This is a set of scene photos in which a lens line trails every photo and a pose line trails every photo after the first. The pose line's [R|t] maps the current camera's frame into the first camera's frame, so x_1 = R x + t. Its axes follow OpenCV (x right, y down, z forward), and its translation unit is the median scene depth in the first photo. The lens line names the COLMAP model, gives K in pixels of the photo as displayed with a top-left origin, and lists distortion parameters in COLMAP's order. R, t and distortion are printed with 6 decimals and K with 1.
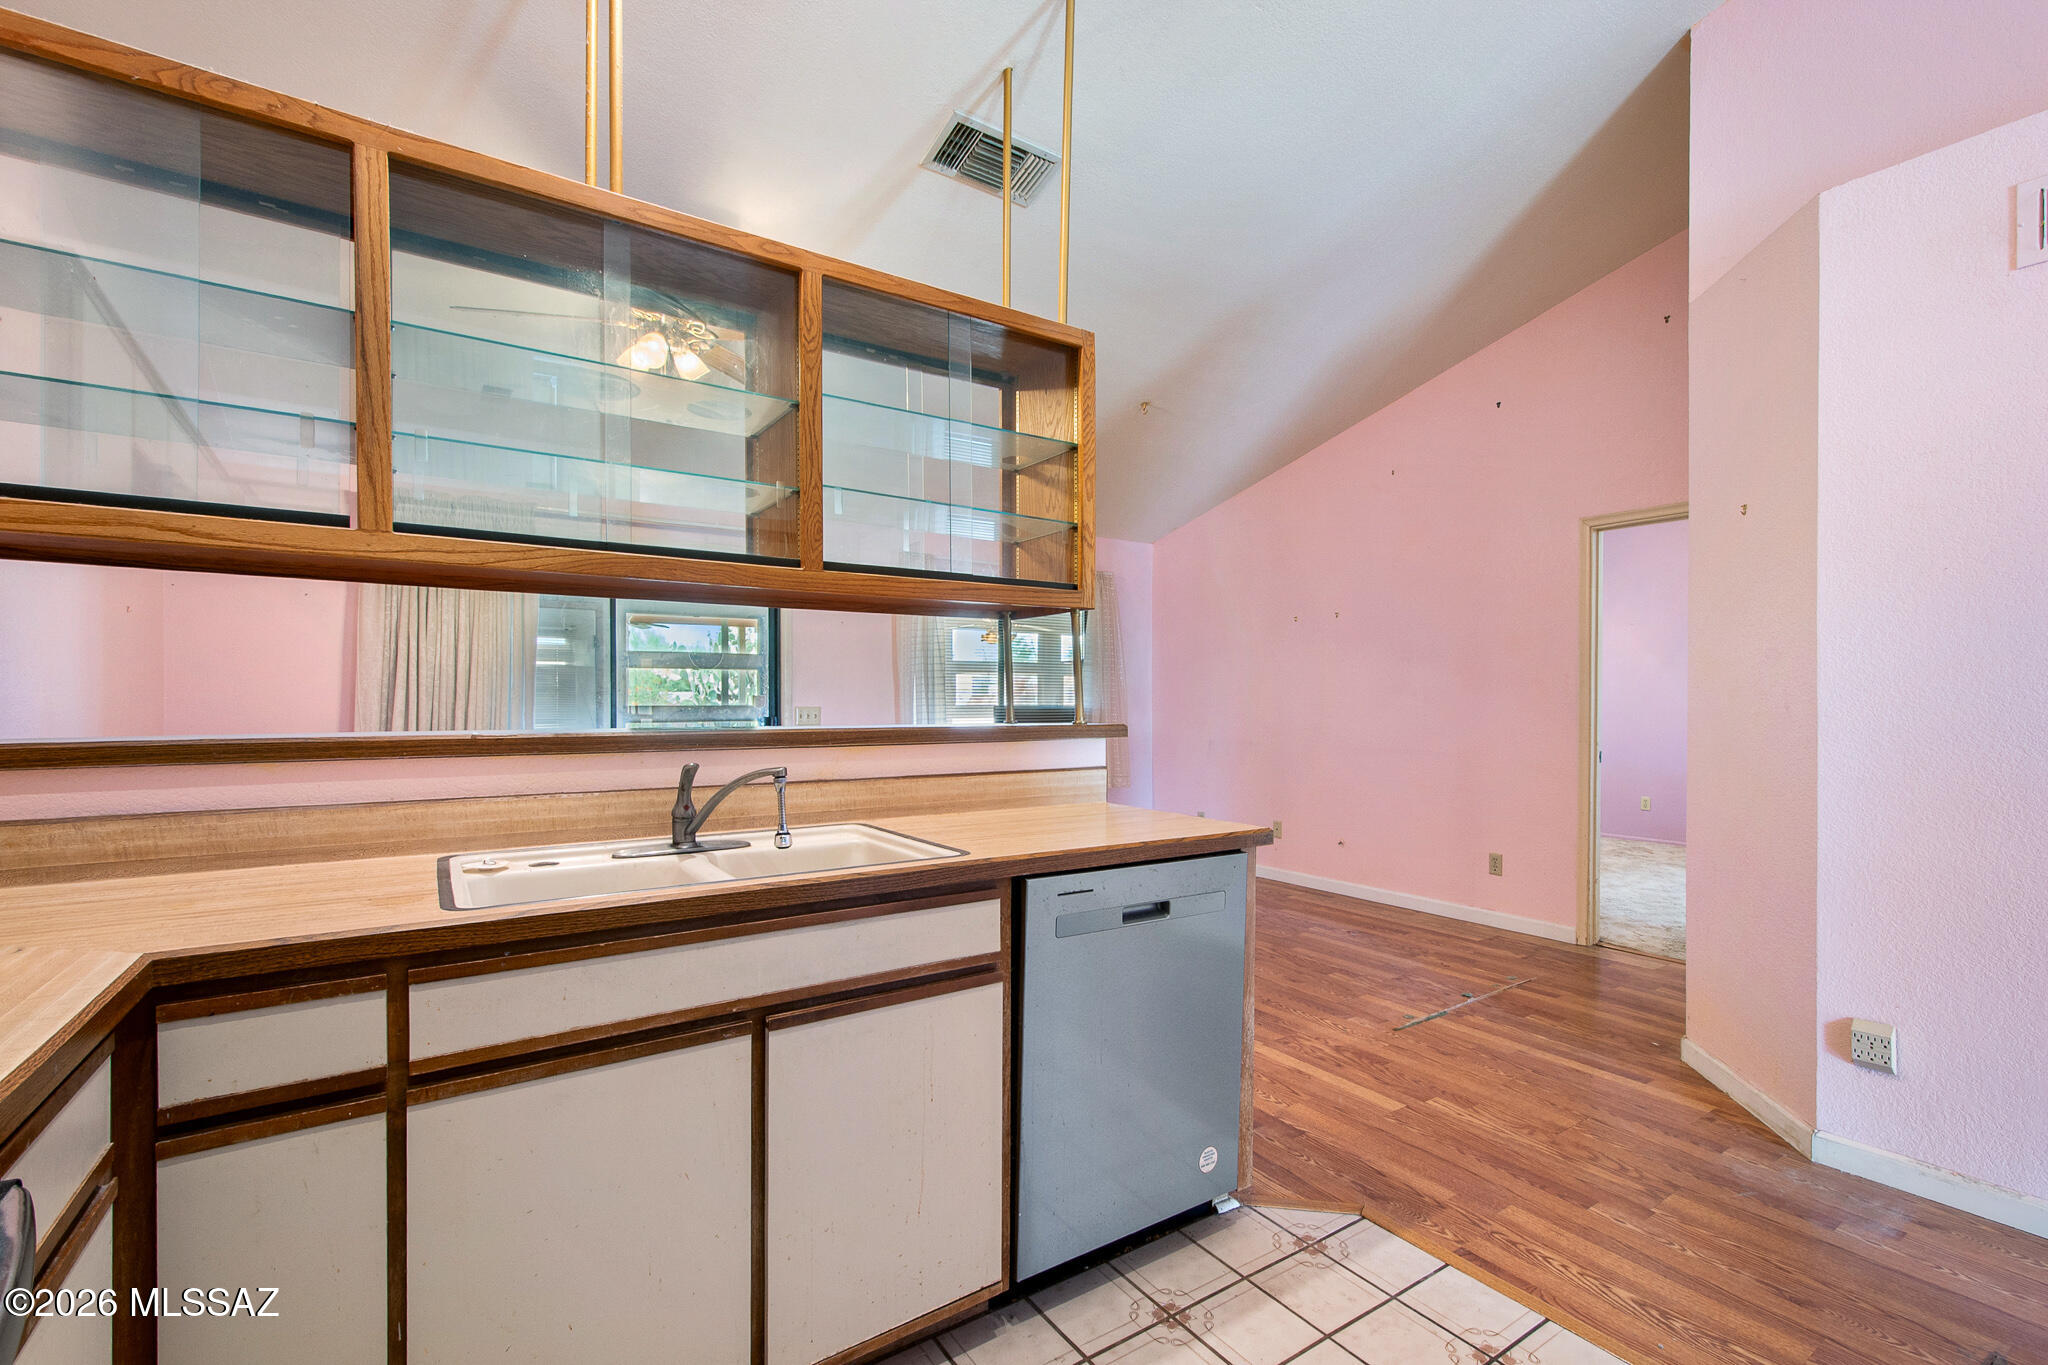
lens RADIAL K [[909.3, 0, 1039.6], [0, 909.3, 695.6], [0, 0, 1]] dist [0.004497, 0.000424]
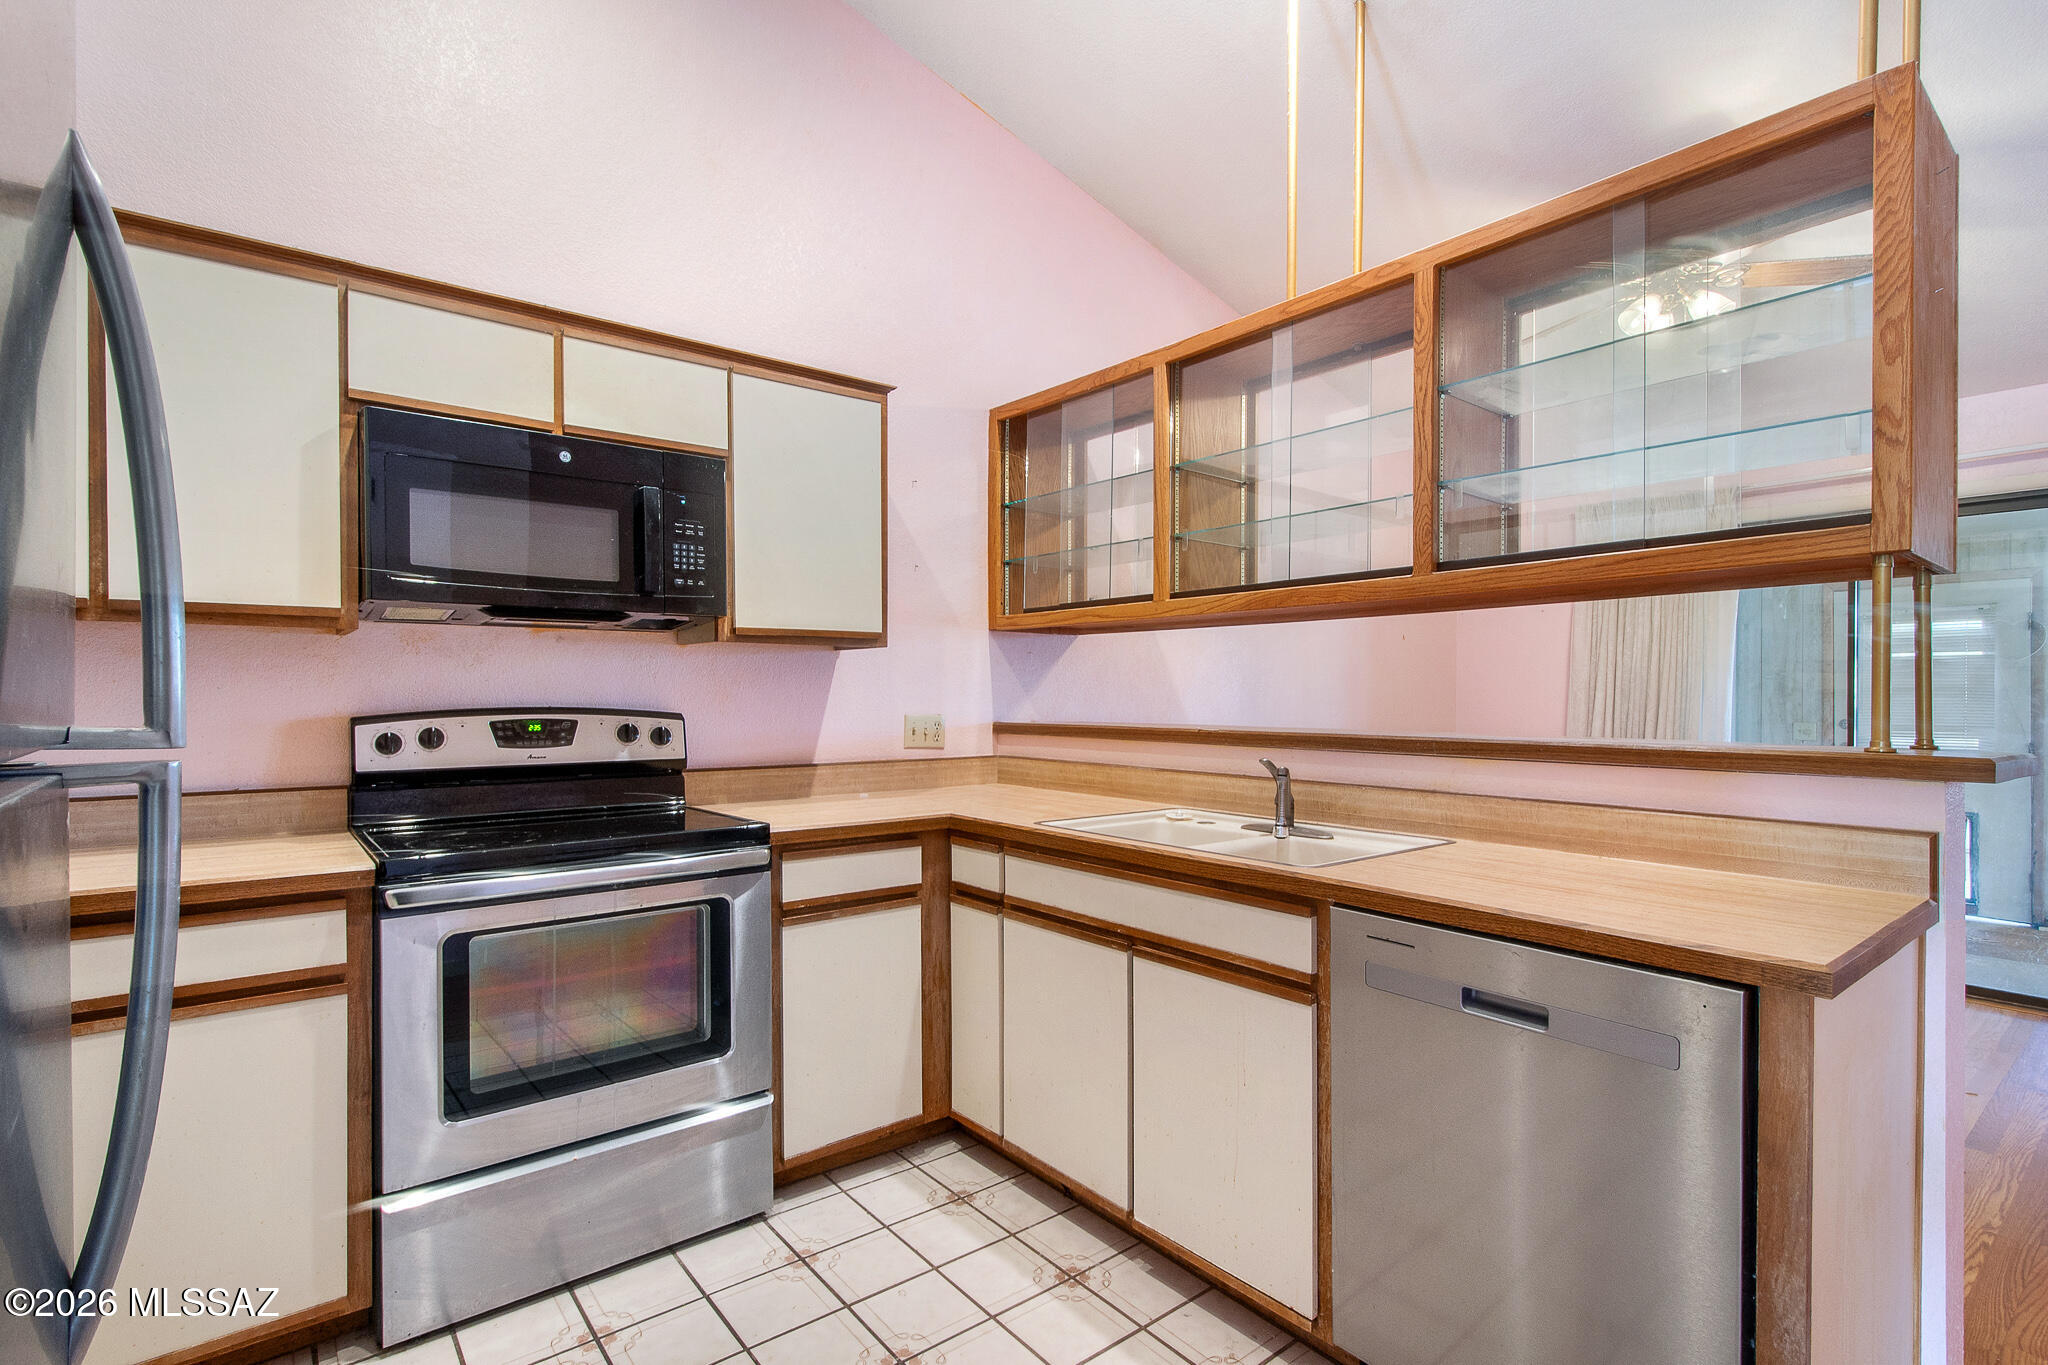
lens RADIAL K [[958.4, 0, 1017.2], [0, 958.4, 698.2], [0, 0, 1]] dist [0.004555, -0.006521]
pose [[0.067093, -0.003493, -0.997741, 0.732716], [-0.003969, 0.999985, -0.003768, 0.000123], [0.997739, 0.004213, 0.067078, 0.493404]]
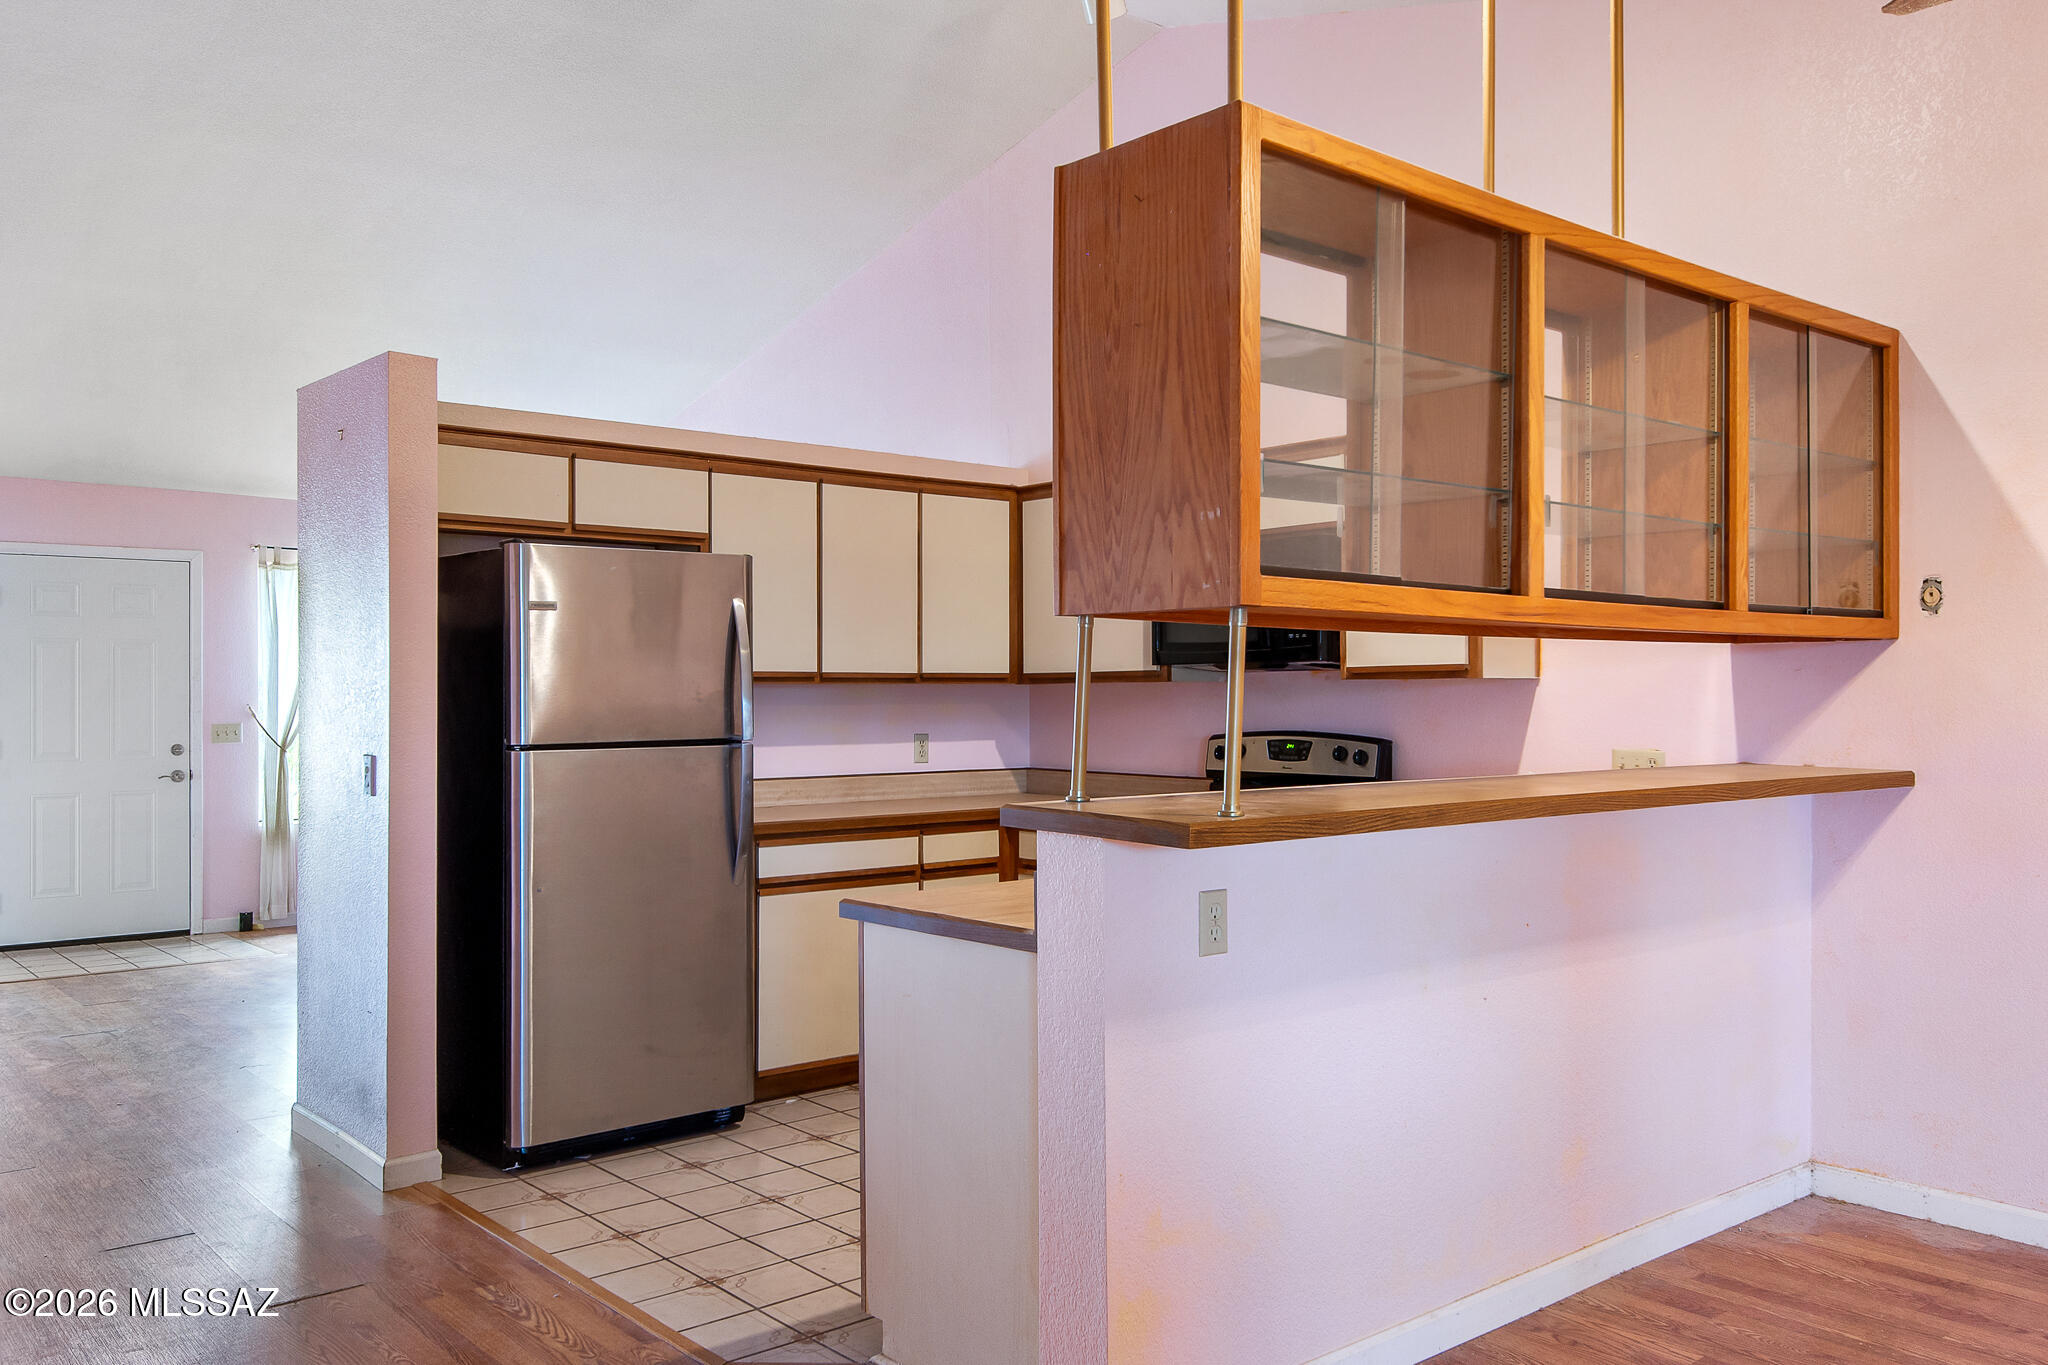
lens RADIAL K [[1618.8, 0, 1068.2], [0, 1618.8, 700.8], [0, 0, 1]] dist [0.014249, -0.010933]
pose [[-0.993167, -0.005117, -0.116593, 0.220883], [-0.005772, 0.999969, 0.005281, -0.050966], [0.116563, 0.005918, -0.993166, 2.521171]]
